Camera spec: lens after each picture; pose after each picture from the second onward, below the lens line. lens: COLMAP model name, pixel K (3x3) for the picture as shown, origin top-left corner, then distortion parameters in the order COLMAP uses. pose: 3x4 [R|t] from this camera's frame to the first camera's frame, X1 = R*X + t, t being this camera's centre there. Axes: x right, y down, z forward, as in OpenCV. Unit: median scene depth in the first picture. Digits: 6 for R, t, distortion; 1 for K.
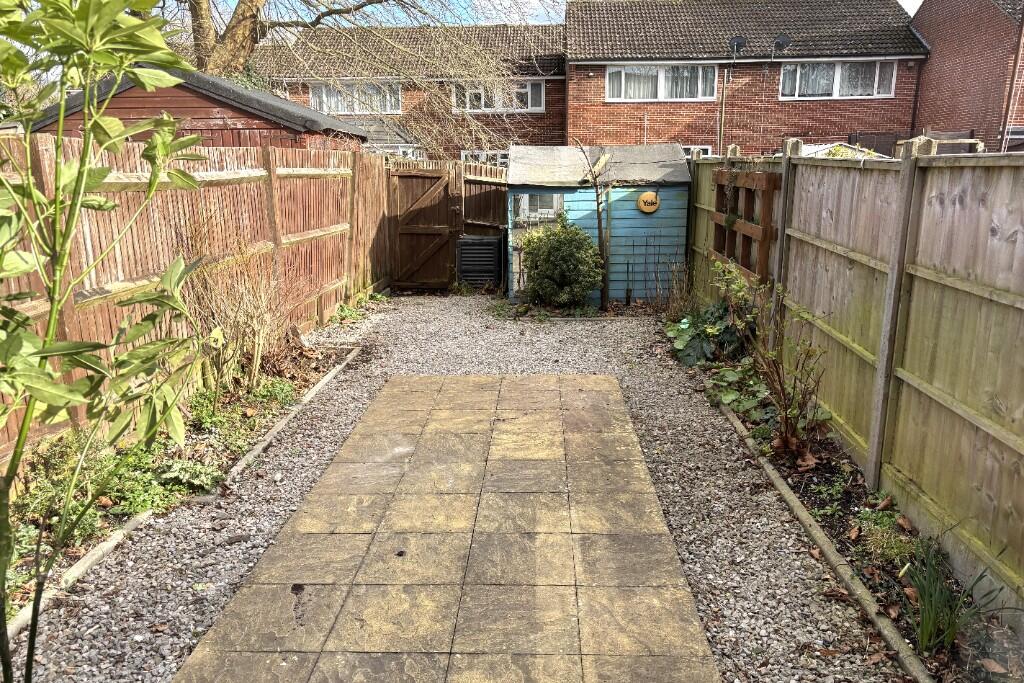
lens RADIAL K [[816.3, 0, 514.1], [0, 816.3, 346.1], [0, 0, 1]] dist [0.060268, -0.028695]
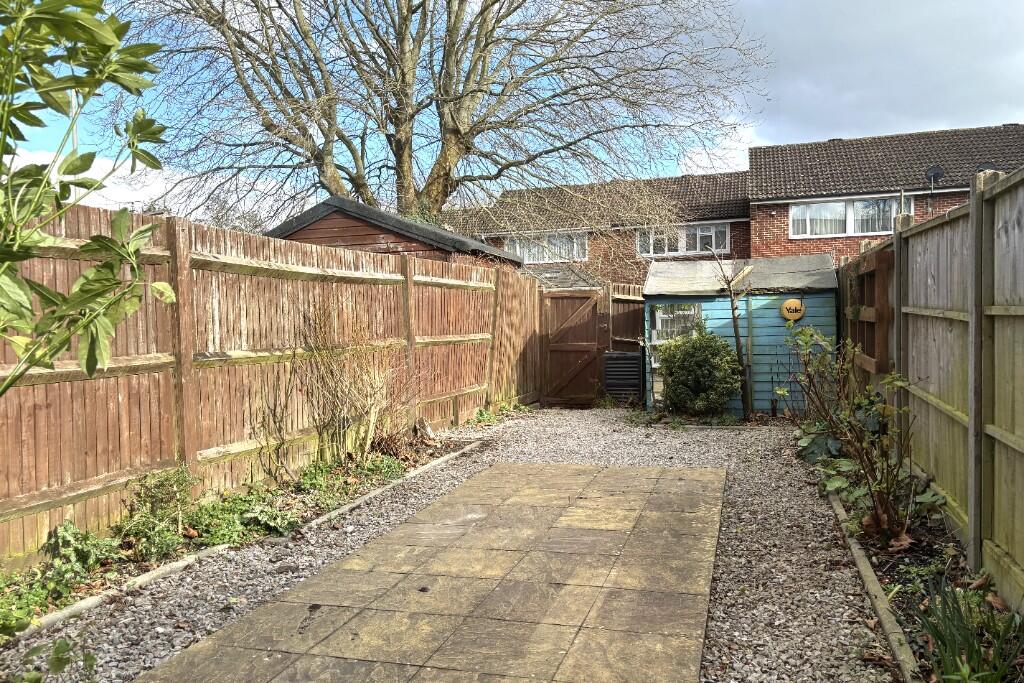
lens RADIAL K [[816.3, 0, 517.8], [0, 816.3, 345.9], [0, 0, 1]] dist [0.060268, -0.028695]
pose [[0.964248, -0.010927, -0.264778, 0.188714], [-0.042284, 0.980005, -0.194430, 0.118265], [0.261608, 0.198674, 0.944505, 0.018932]]
